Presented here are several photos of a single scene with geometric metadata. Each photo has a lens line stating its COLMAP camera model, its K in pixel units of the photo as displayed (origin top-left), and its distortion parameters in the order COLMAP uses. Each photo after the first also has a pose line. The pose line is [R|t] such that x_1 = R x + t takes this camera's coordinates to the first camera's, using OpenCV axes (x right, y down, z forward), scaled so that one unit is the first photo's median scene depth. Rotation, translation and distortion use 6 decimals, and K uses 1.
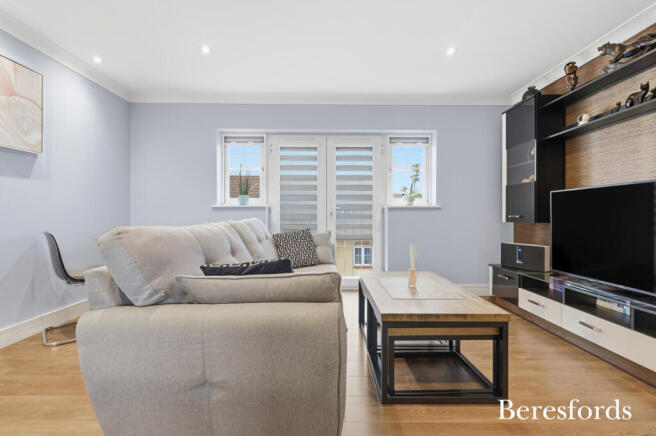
lens RADIAL K [[290.6, 0, 326.8], [0, 290.6, 216.6], [0, 0, 1]] dist [0.005374, -0.000882]
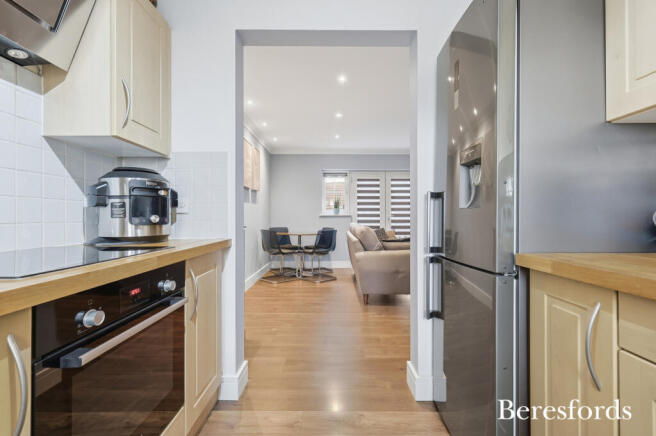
lens RADIAL K [[290.6, 0, 326.1], [0, 290.6, 216.0], [0, 0, 1]] dist [0.005374, -0.000882]
pose [[0.999997, -0.001909, 0.001475, -0.348628], [0.001932, 0.999880, -0.015342, -0.005038], [-0.001446, 0.015345, 0.999881, -0.658638]]
